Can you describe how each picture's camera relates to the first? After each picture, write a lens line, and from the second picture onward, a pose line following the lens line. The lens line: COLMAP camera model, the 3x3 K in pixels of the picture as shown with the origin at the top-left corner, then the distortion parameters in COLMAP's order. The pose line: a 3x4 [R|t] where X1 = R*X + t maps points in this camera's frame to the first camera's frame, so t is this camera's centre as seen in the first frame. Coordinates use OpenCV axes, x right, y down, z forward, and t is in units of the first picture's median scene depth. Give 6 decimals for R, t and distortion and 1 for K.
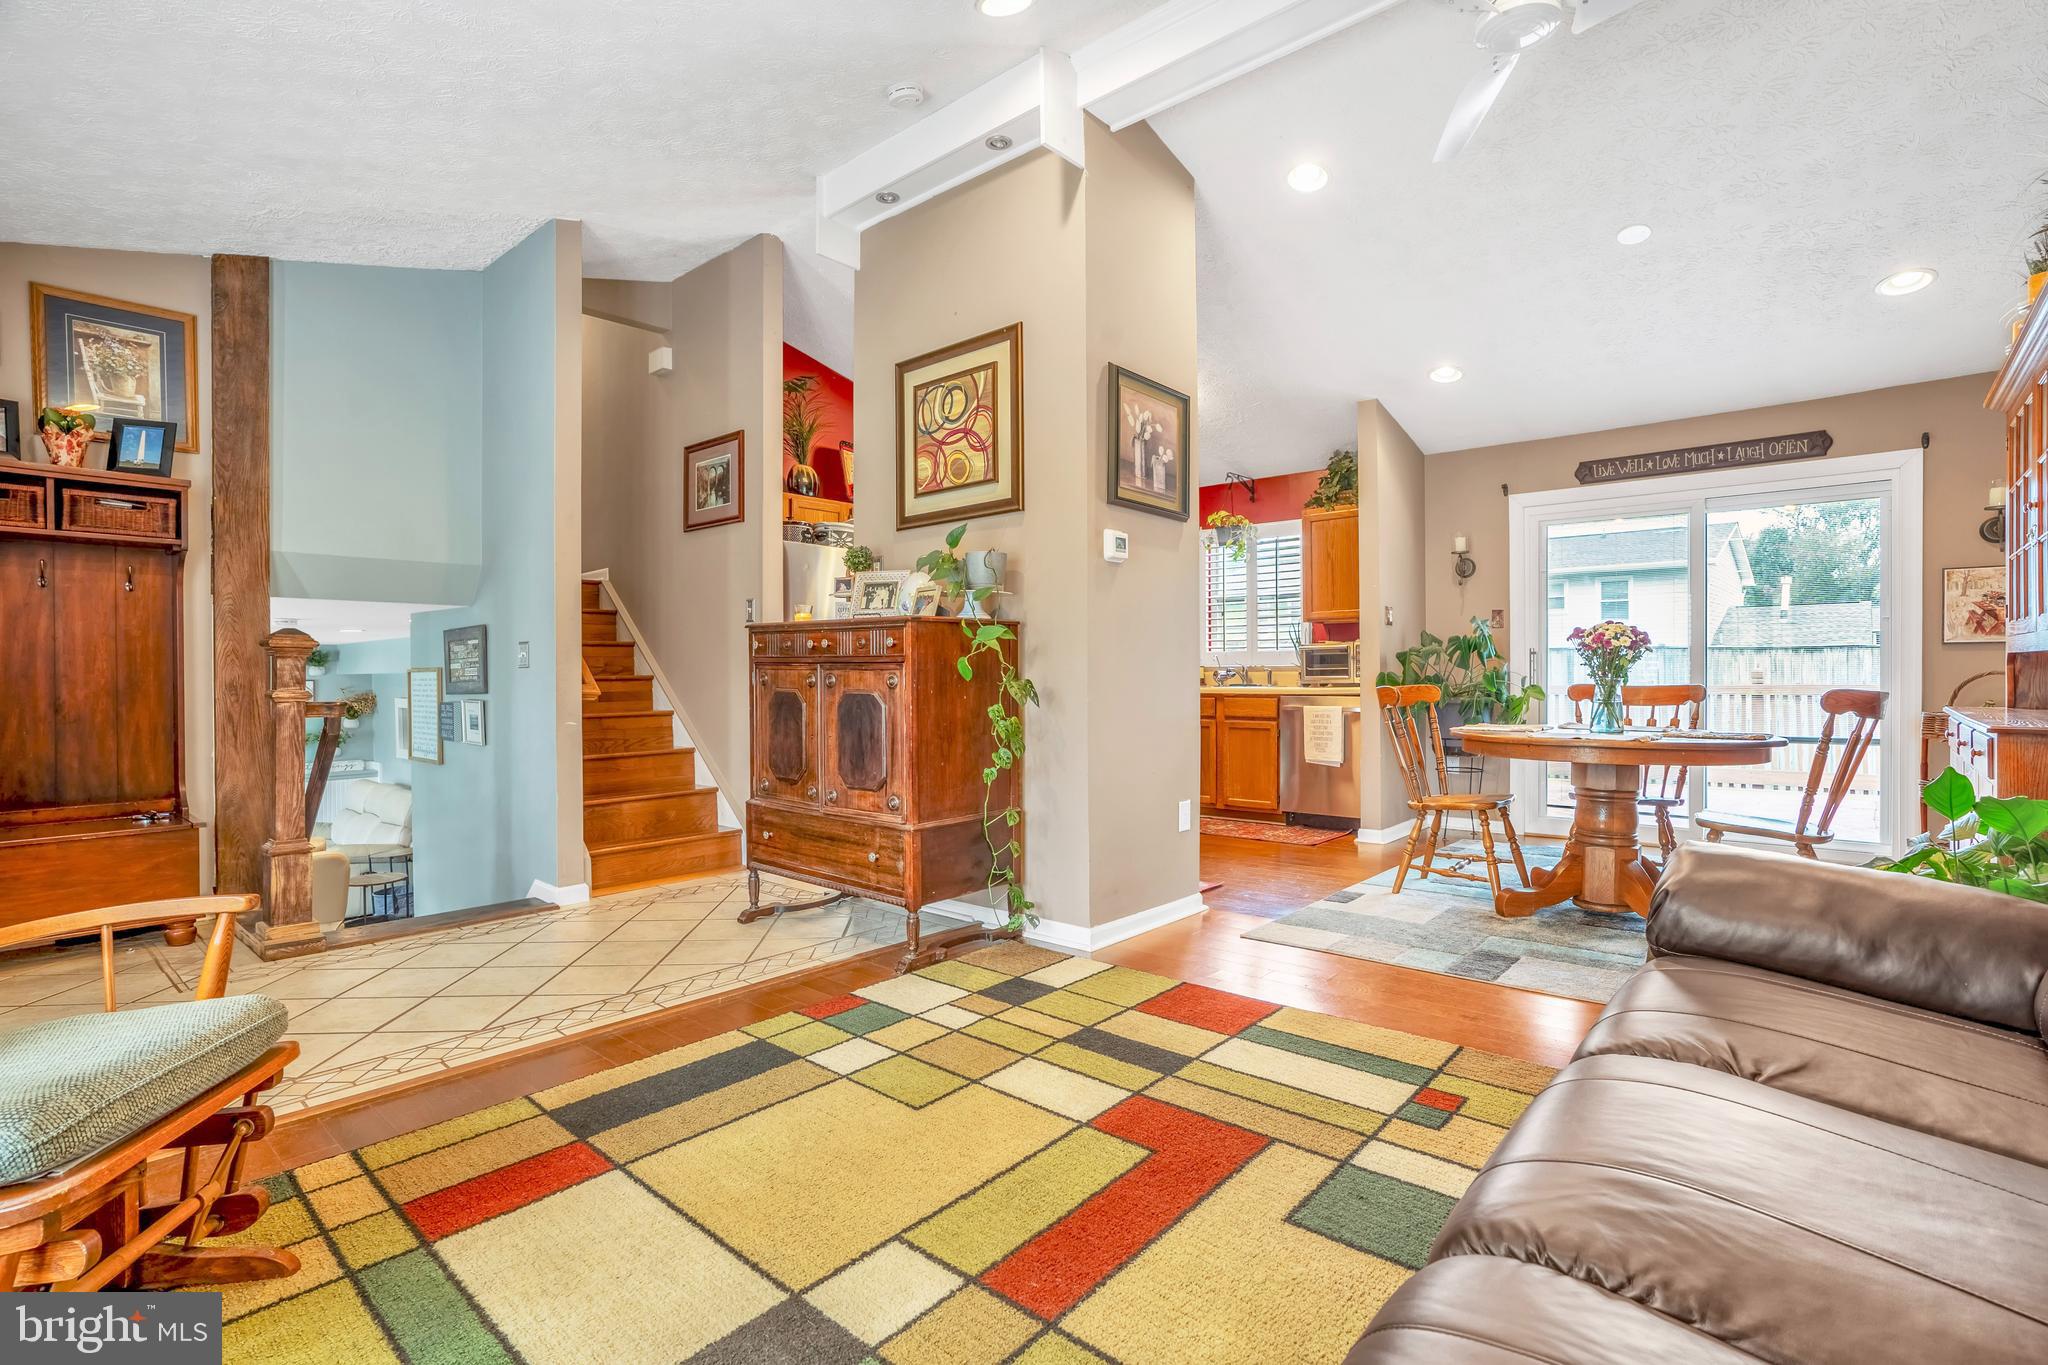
lens RADIAL K [[951.4, 0, 1033.2], [0, 951.4, 661.2], [0, 0, 1]] dist [-0.054763, 0.027828]
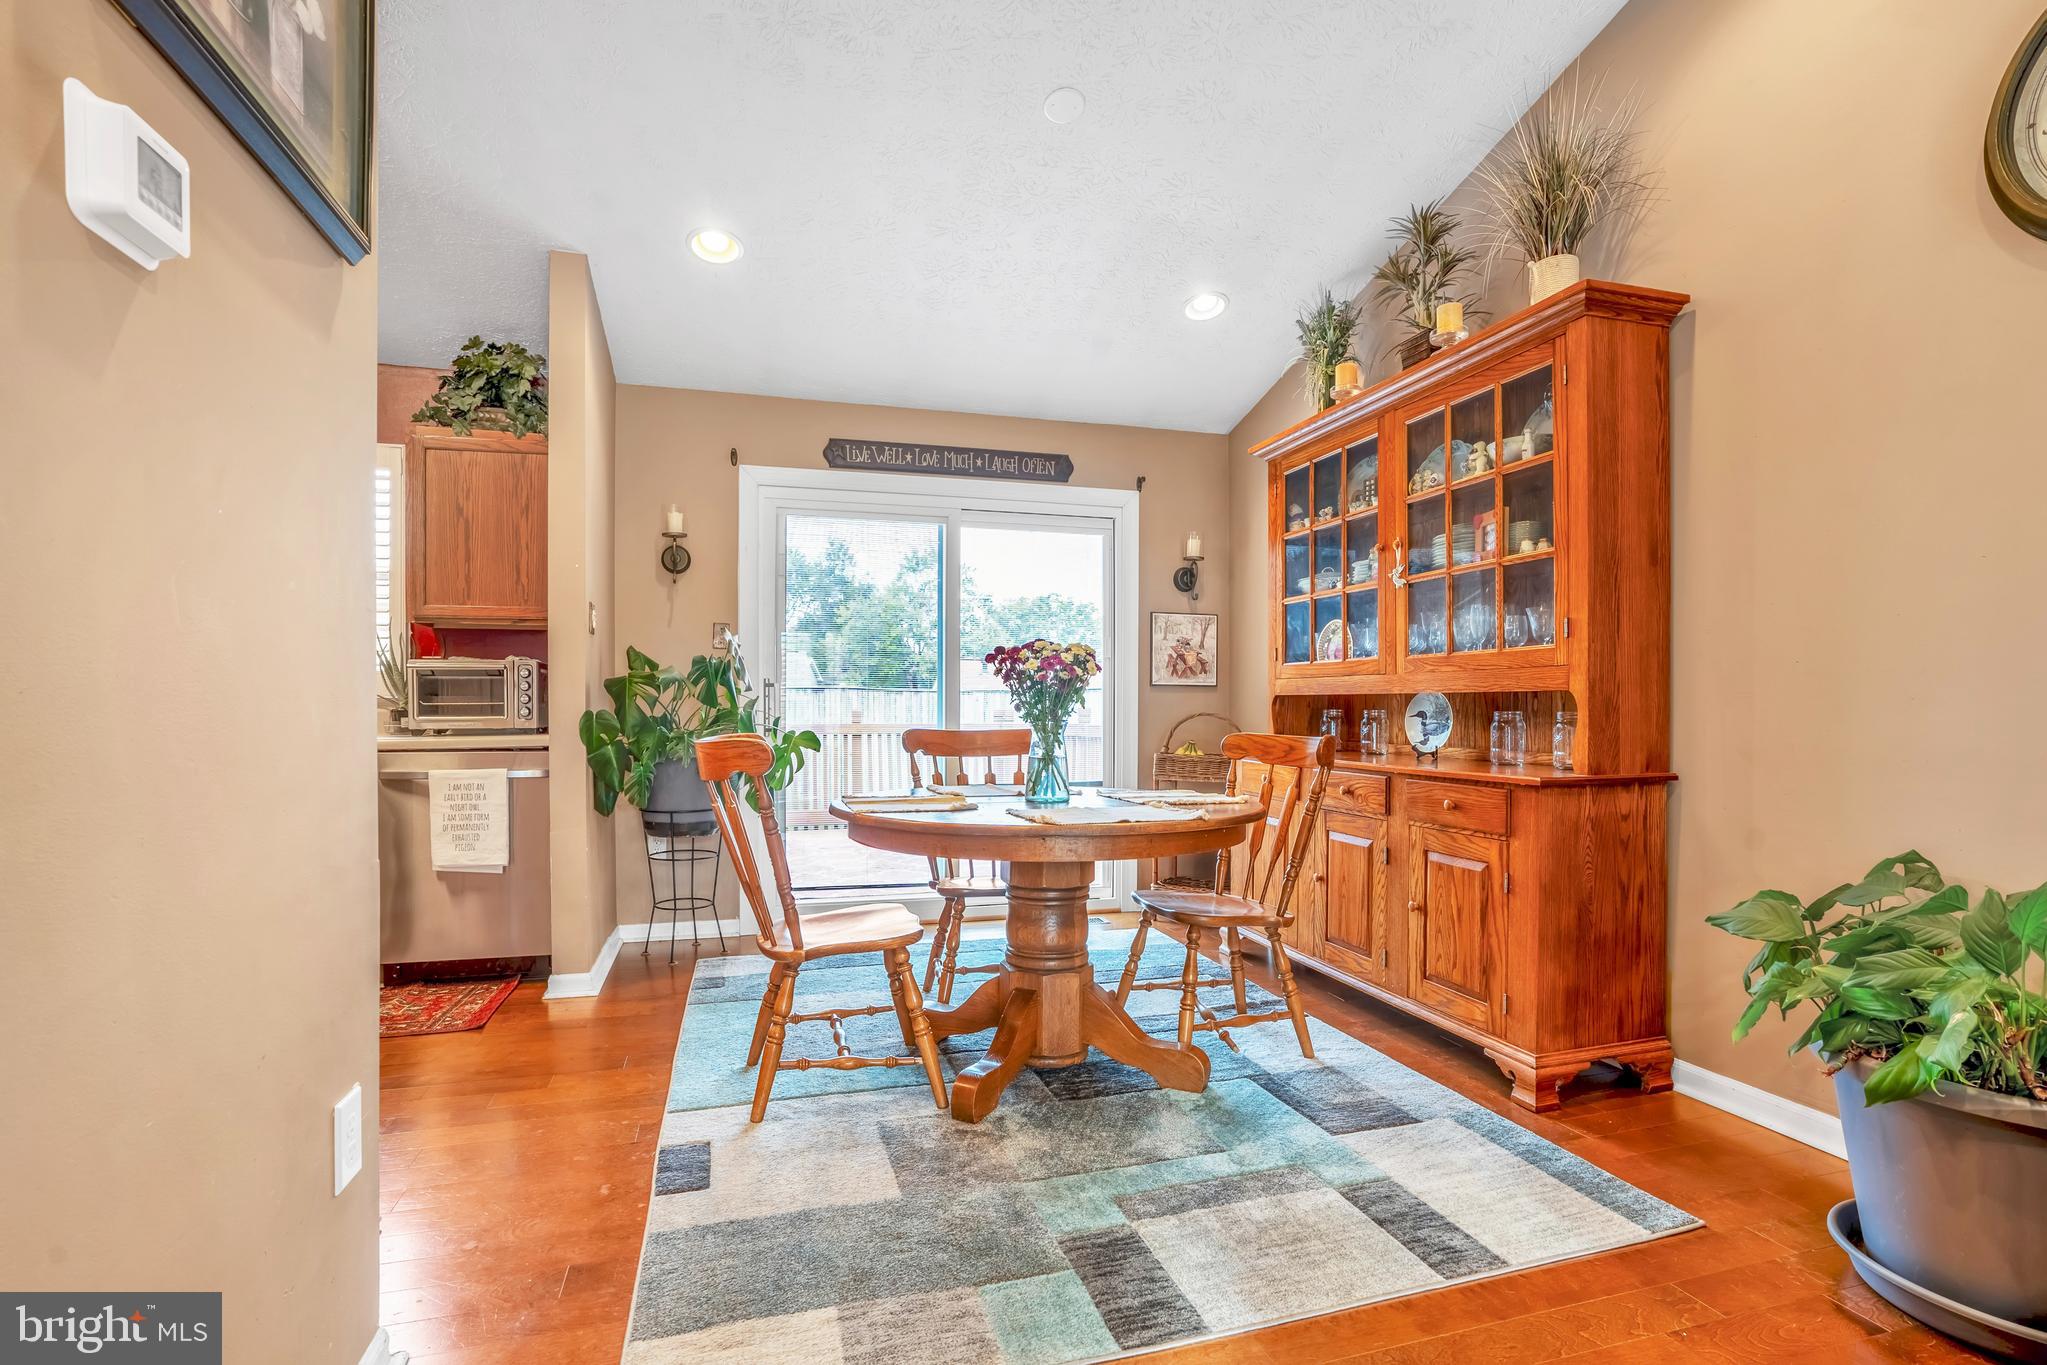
lens RADIAL K [[976.7, 0, 1024.6], [0, 976.7, 713.4], [0, 0, 1]] dist [-0.056606, 0.046698]
pose [[0.543788, 0.000765, 0.839223, 0.003558], [-0.014002, 0.999869, 0.008162, 0.004299], [-0.839106, -0.016189, 0.543727, 0.457698]]
